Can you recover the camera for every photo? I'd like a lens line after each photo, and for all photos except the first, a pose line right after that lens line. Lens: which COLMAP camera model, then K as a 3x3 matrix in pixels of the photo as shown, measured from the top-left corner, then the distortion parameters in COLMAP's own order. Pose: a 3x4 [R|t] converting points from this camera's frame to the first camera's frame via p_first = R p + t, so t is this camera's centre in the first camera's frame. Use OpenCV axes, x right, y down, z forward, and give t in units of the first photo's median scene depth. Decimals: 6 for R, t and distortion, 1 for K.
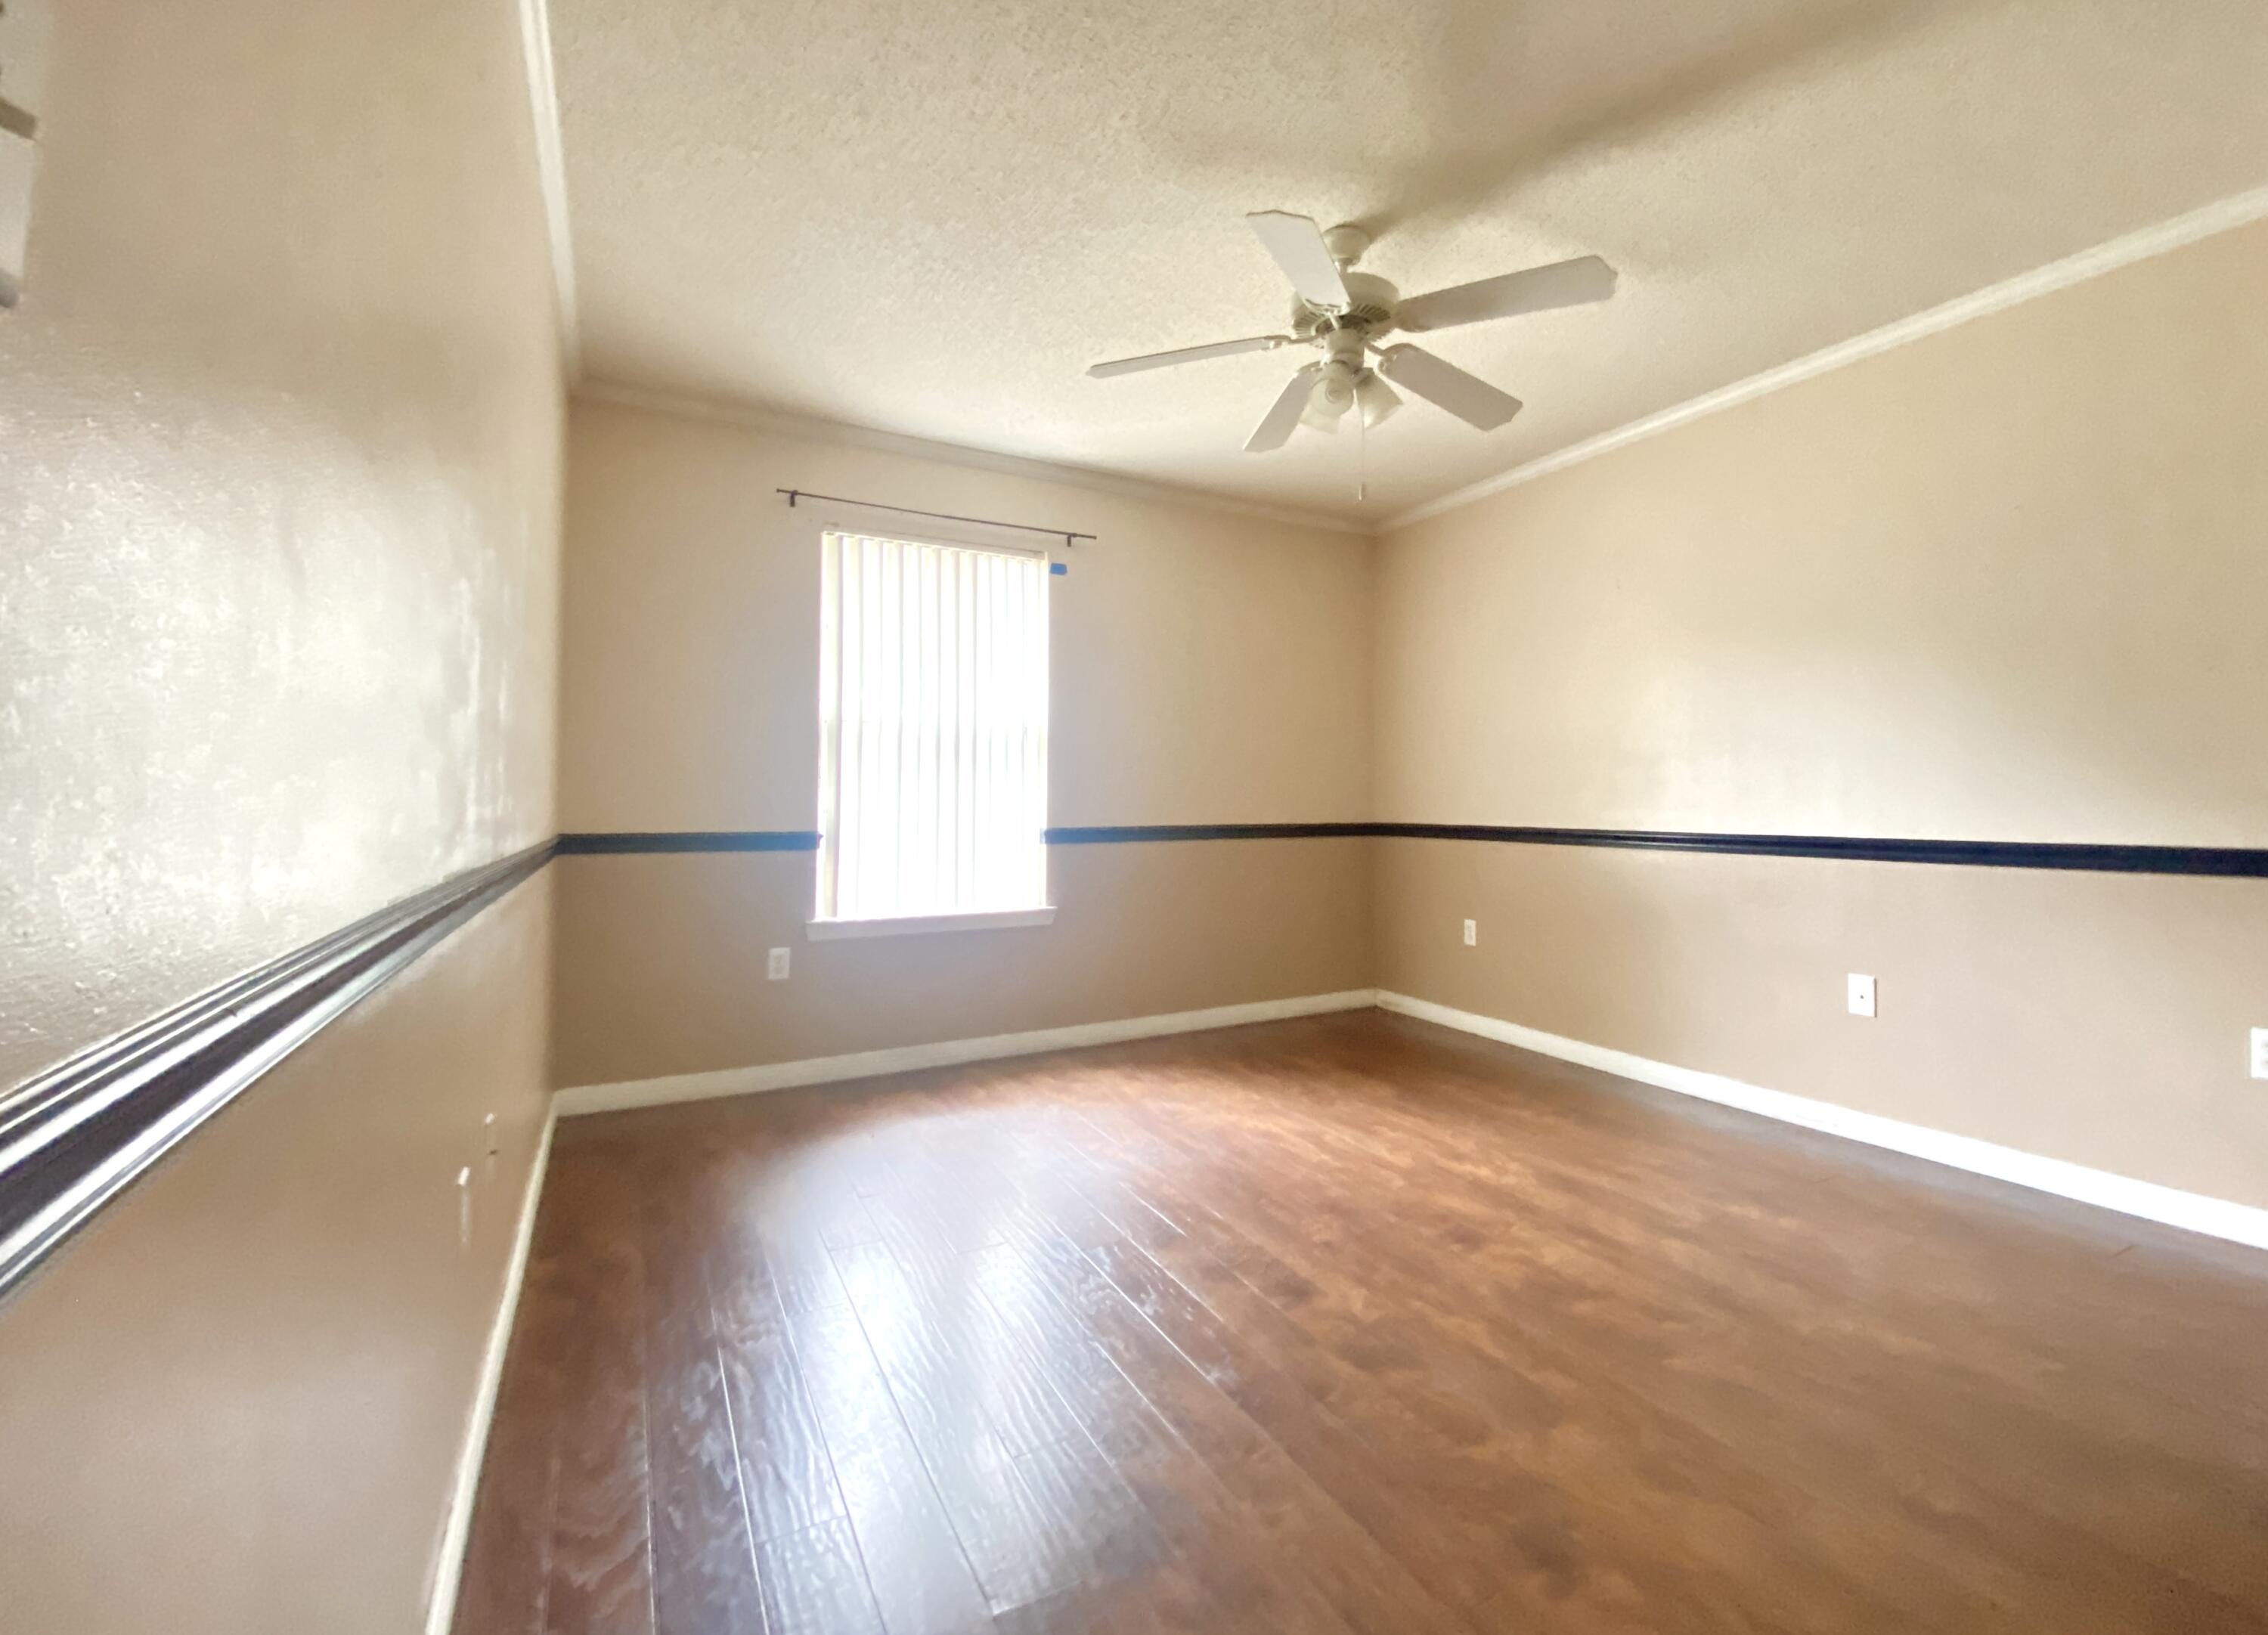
lens RADIAL K [[906.2, 0, 1138.1], [0, 906.2, 814.0], [0, 0, 1]] dist [-0.000960, -0.000135]
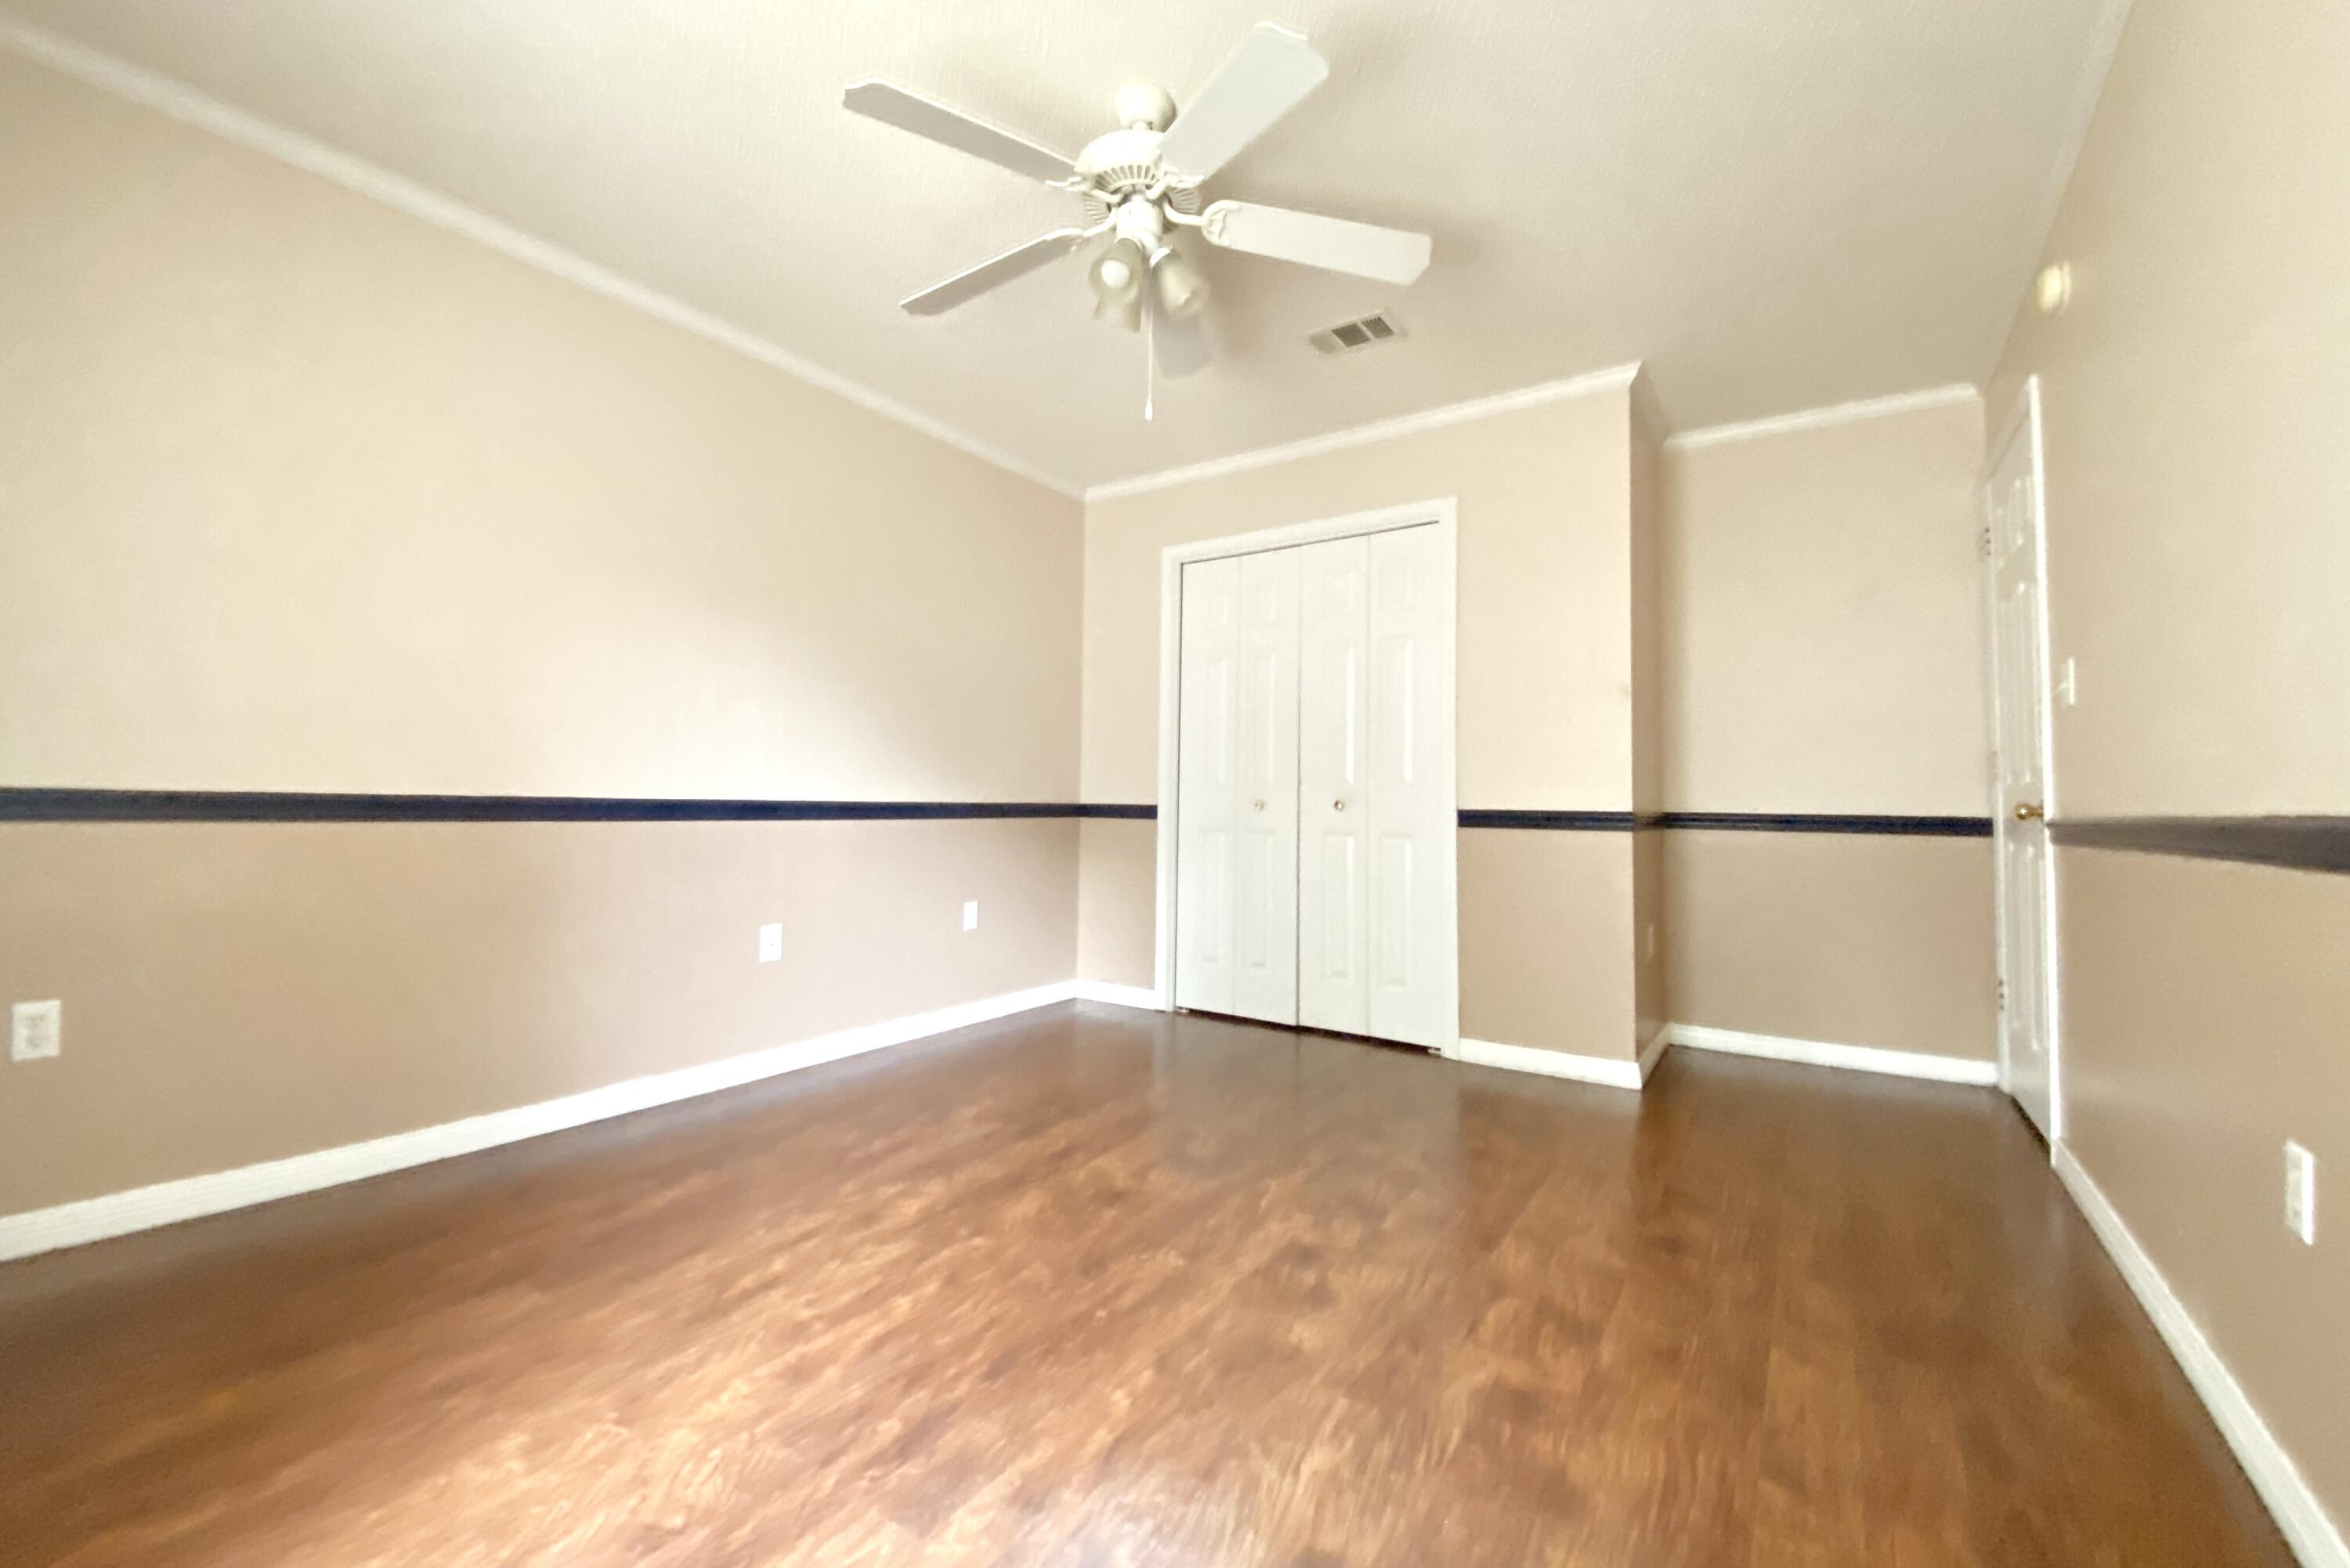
lens RADIAL K [[951.4, 0, 1175.9], [0, 951.4, 788.9], [0, 0, 1]] dist [0.001396, -0.000004]
pose [[-0.480955, 0.013602, 0.876640, -0.513571], [-0.004820, 0.999823, -0.018159, 0.032115], [-0.876732, -0.012959, -0.480805, 1.244275]]
